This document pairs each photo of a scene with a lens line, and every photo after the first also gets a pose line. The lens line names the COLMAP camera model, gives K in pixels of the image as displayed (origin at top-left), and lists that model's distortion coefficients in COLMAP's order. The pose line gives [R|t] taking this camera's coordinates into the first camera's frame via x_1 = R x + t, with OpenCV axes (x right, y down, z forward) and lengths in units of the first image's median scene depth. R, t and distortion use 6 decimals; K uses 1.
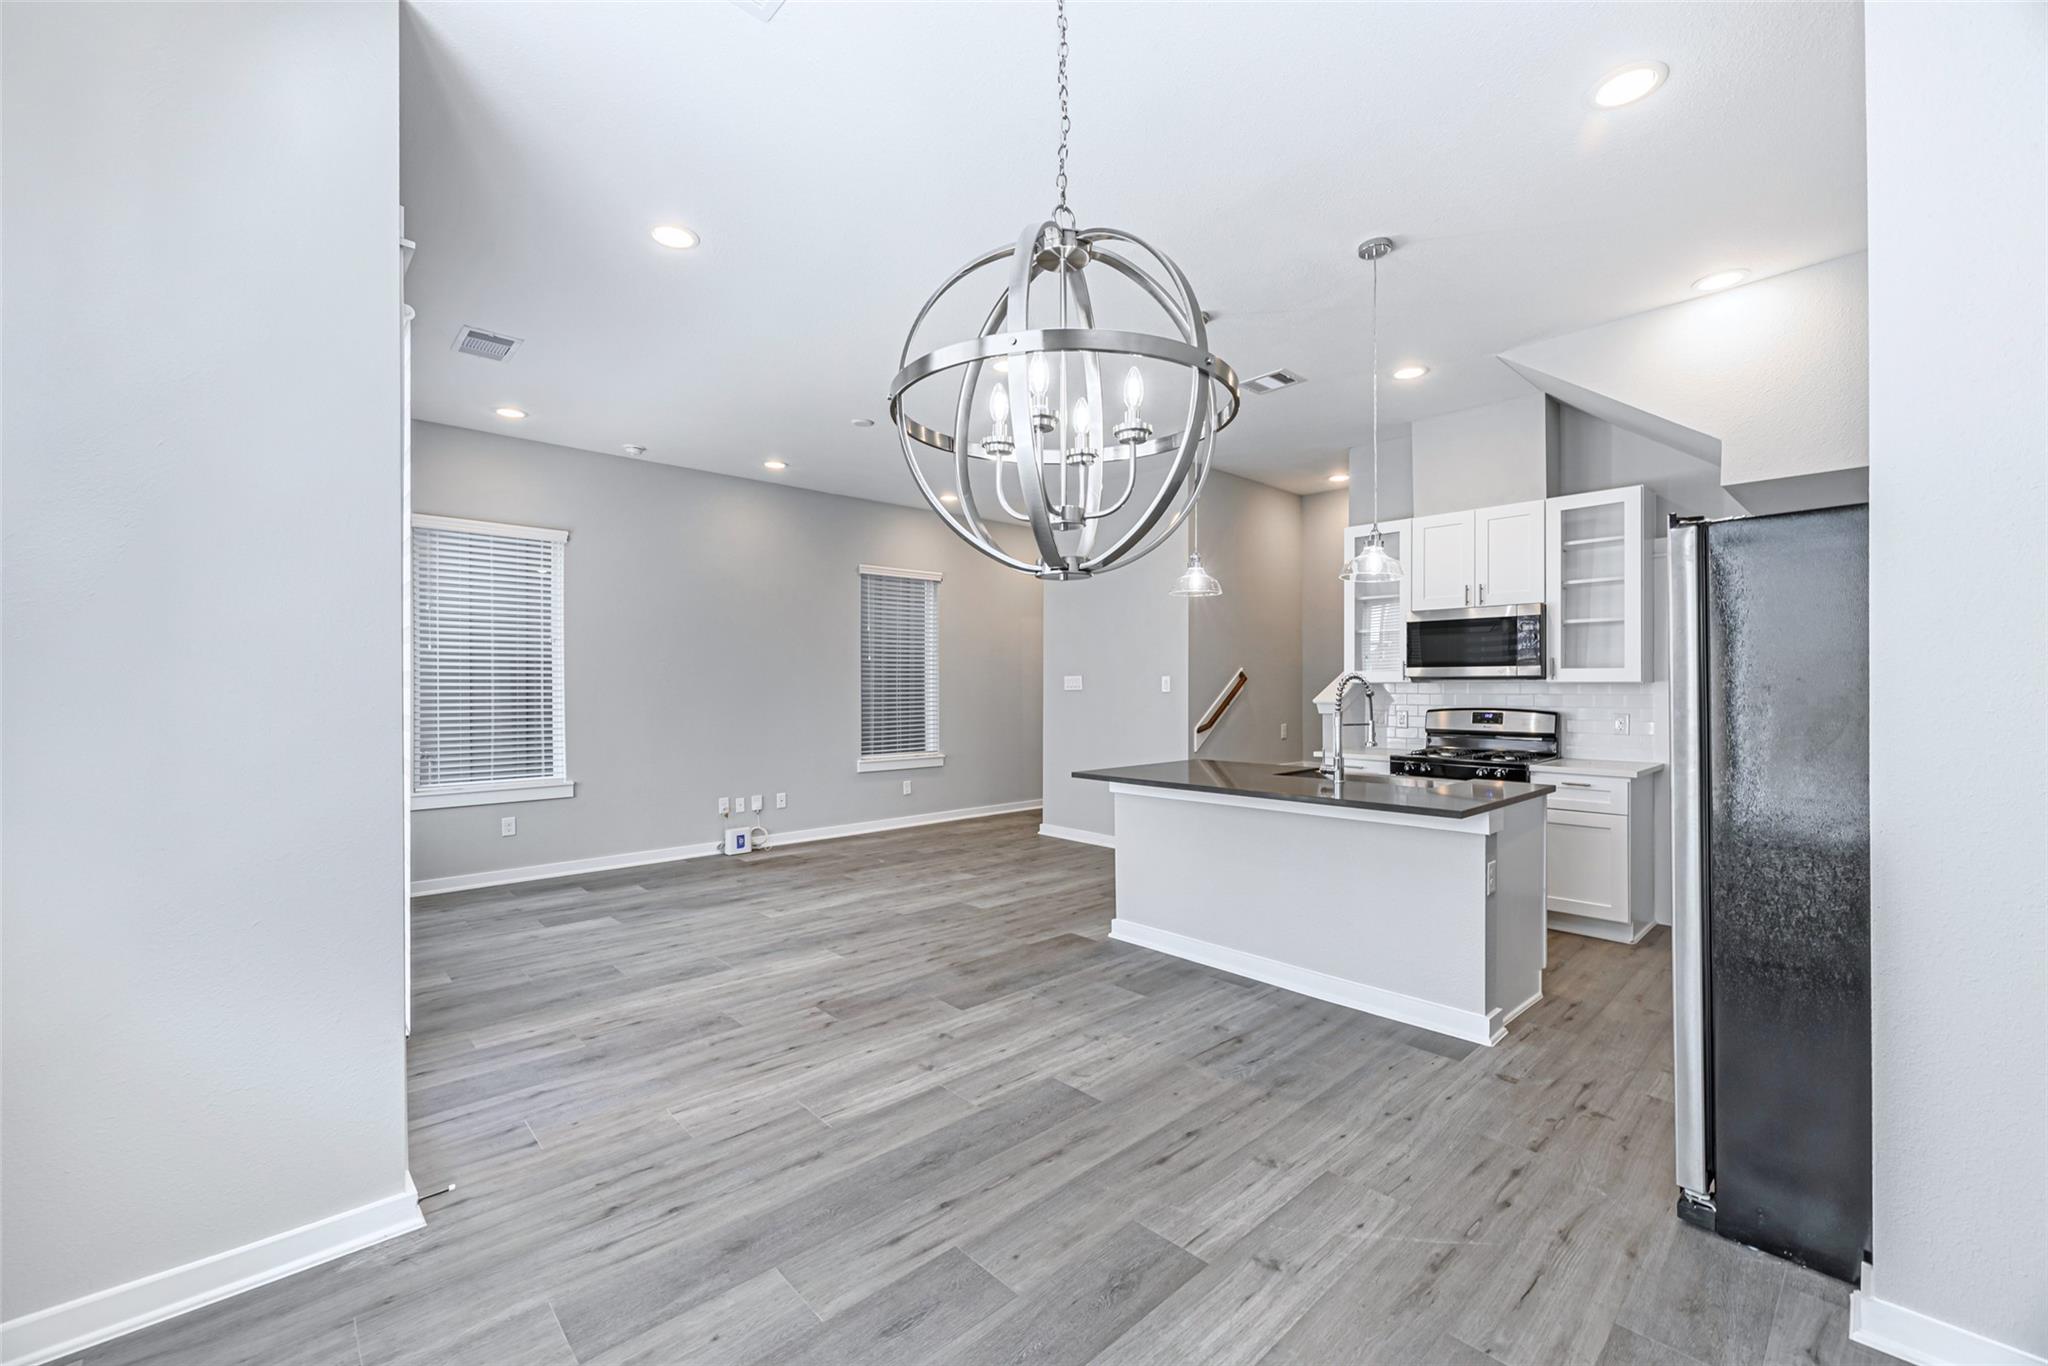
lens RADIAL K [[864.4, 0, 1045.4], [0, 864.4, 683.0], [0, 0, 1]] dist [-0.006743, 0.001370]
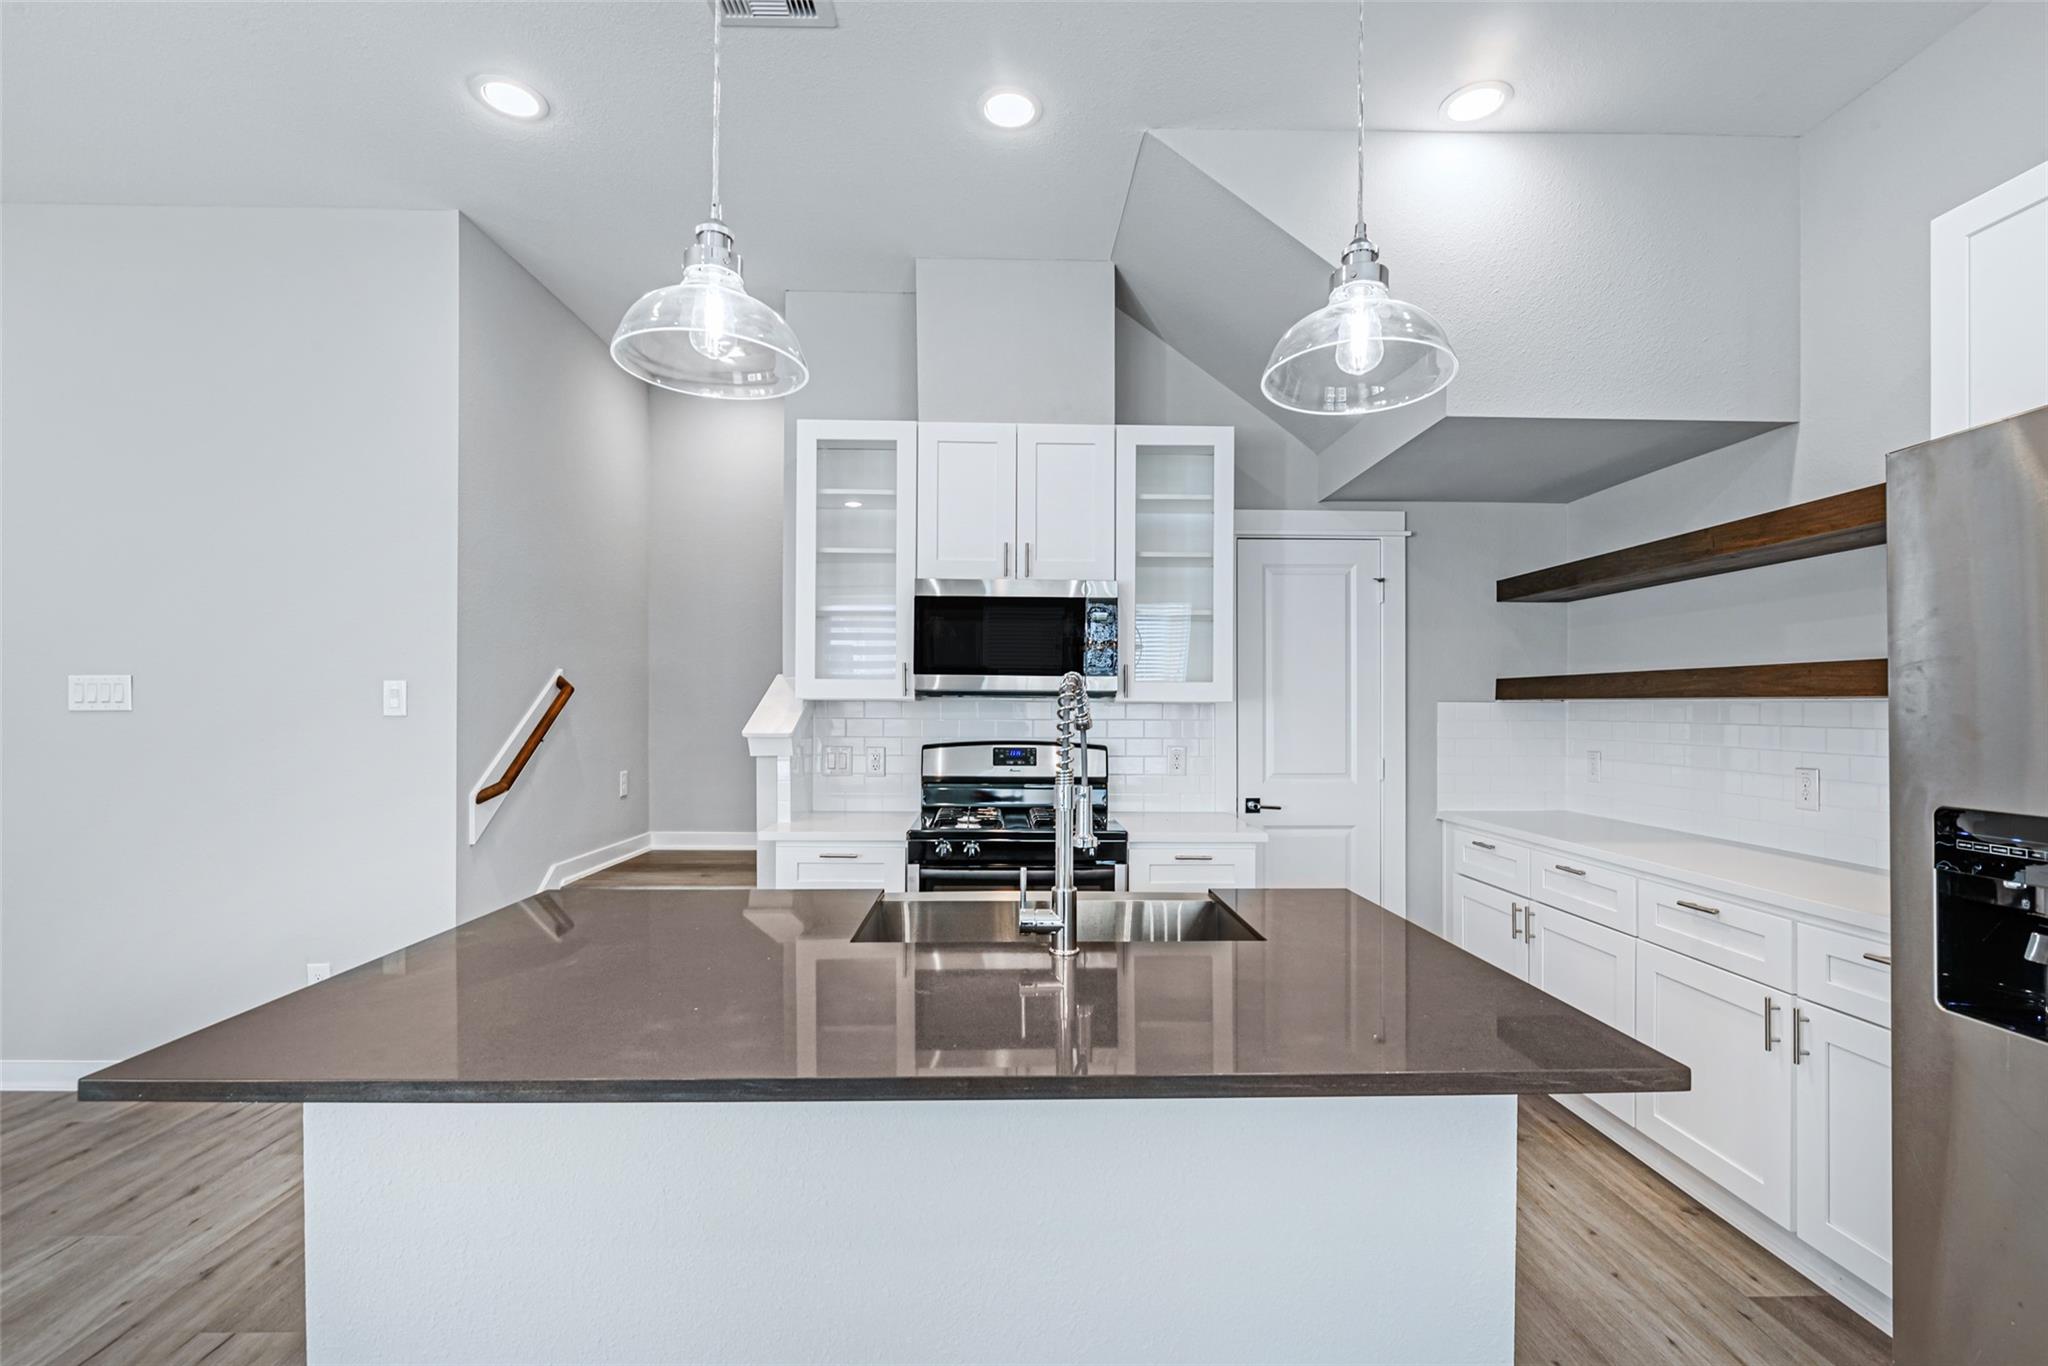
lens RADIAL K [[948.1, 0, 1053.7], [0, 948.1, 716.5], [0, 0, 1]] dist [-0.004828, 0.000319]
pose [[0.677344, 0.001083, 0.735665, 0.013658], [-0.008920, 0.999937, 0.006740, 0.006058], [-0.735612, -0.011128, 0.677312, 0.539302]]
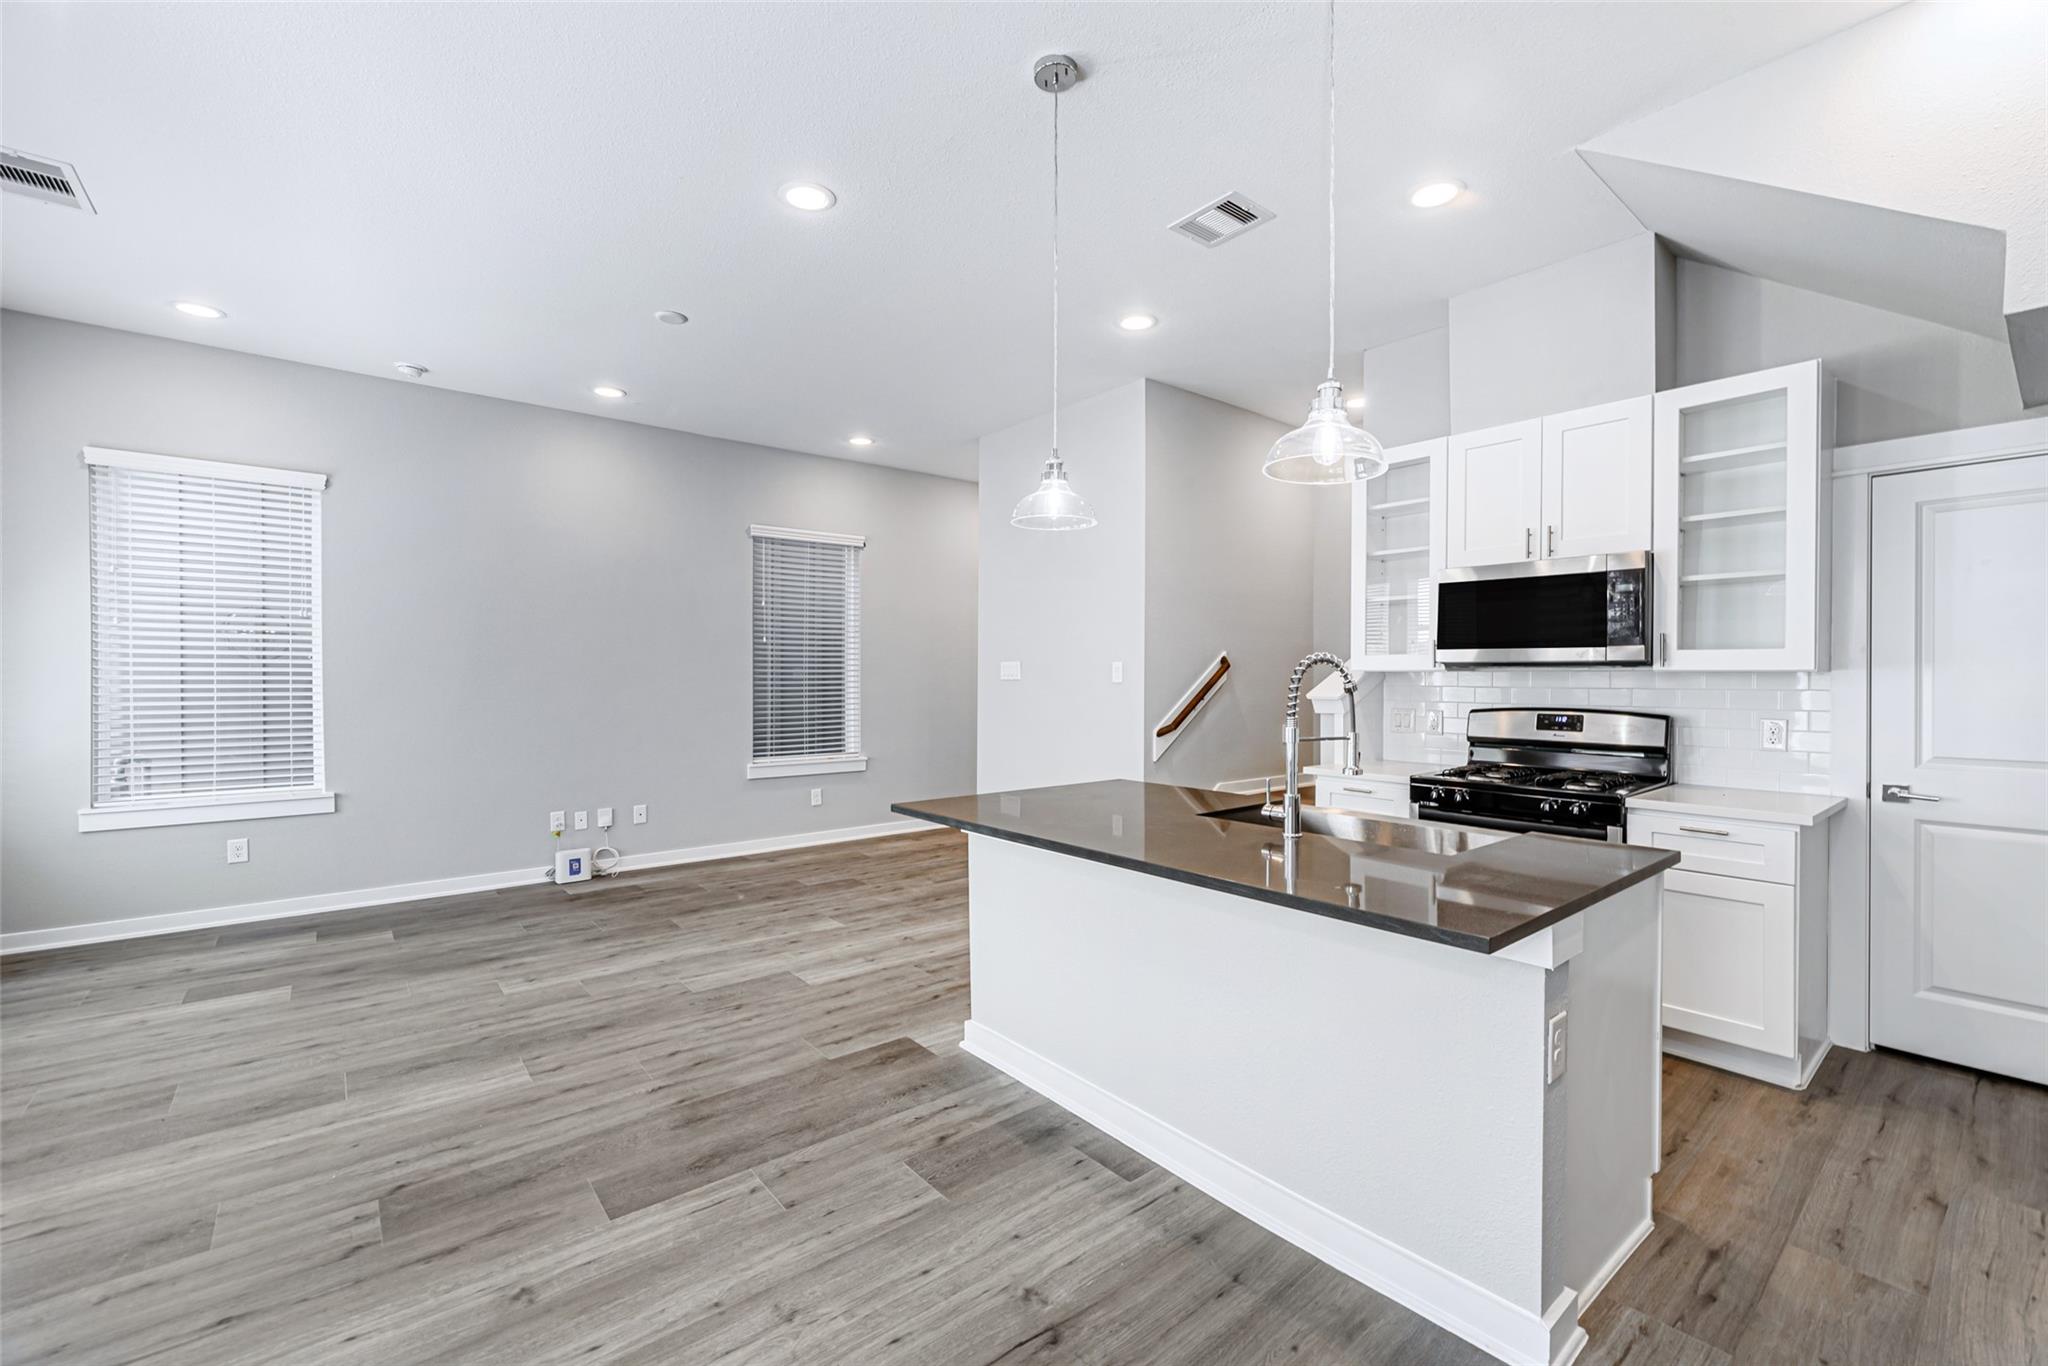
lens RADIAL K [[864.4, 0, 1014.4], [0, 864.4, 677.2], [0, 0, 1]] dist [-0.006743, 0.001370]
pose [[0.995341, 0.003806, -0.096346, 0.156772], [-0.003168, 0.999972, 0.006776, 0.001290], [0.096369, -0.006439, 0.995325, 0.295074]]
